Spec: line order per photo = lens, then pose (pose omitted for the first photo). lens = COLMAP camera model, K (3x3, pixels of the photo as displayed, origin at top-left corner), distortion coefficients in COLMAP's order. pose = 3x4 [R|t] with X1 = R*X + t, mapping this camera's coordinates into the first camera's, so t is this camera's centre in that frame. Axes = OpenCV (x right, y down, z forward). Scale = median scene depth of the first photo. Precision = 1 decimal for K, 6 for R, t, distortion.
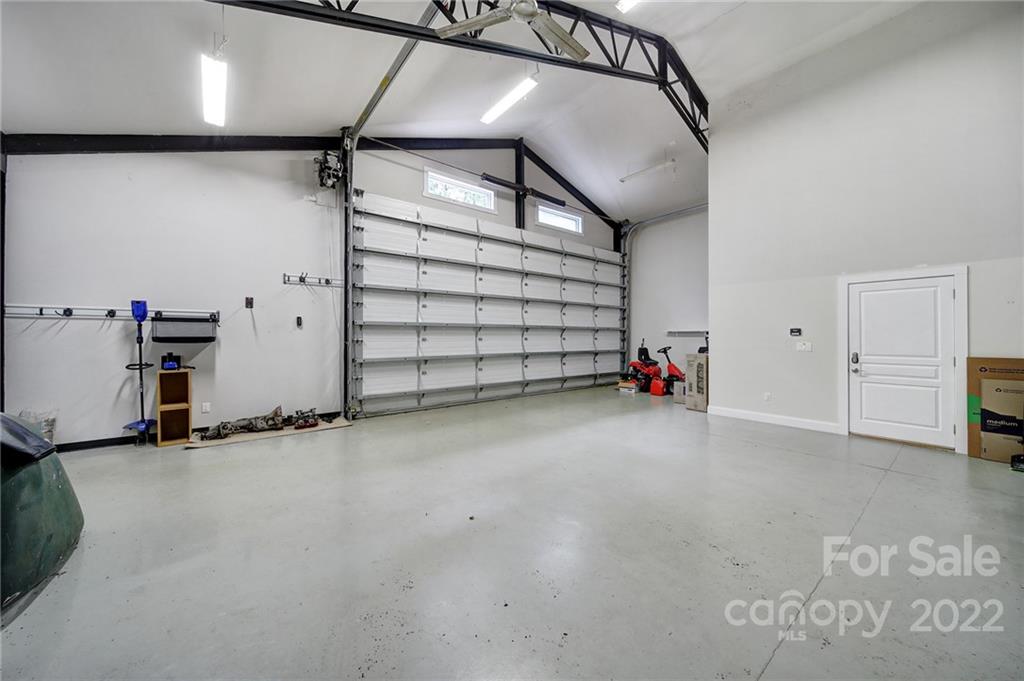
lens RADIAL K [[362.7, 0, 512.0], [0, 362.7, 340.5], [0, 0, 1]] dist [-0.000357, -0.000143]
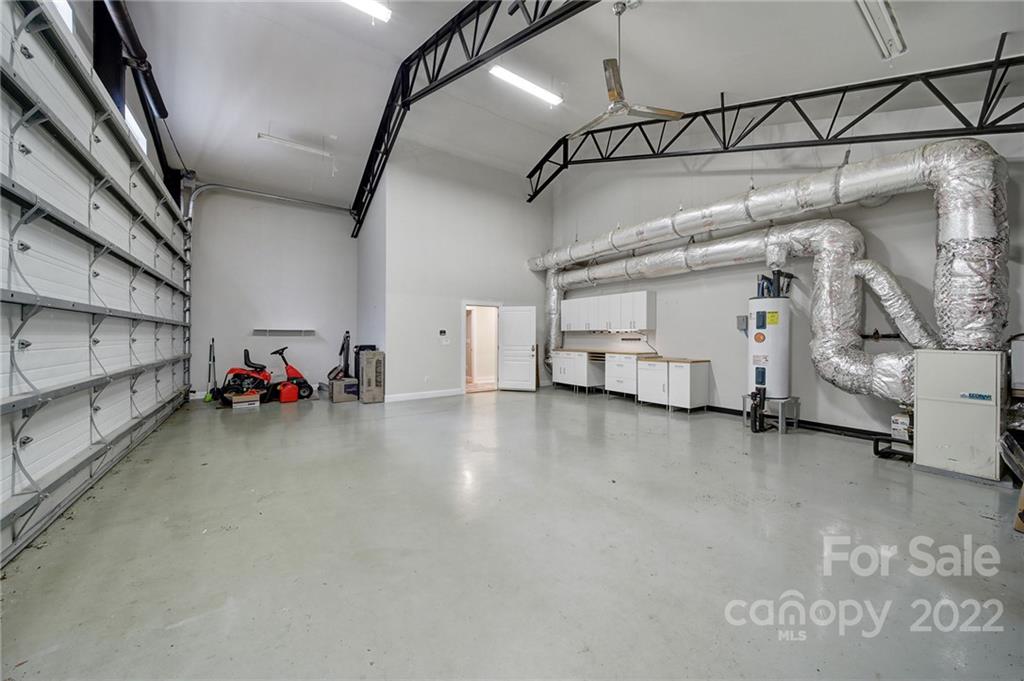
lens RADIAL K [[362.7, 0, 512.0], [0, 362.7, 340.5], [0, 0, 1]] dist [-0.000357, -0.000143]
pose [[0.050820, -0.014268, 0.998606, -0.434322], [0.009867, 0.999856, 0.013784, -0.005389], [-0.998659, 0.009153, 0.050954, 0.403090]]
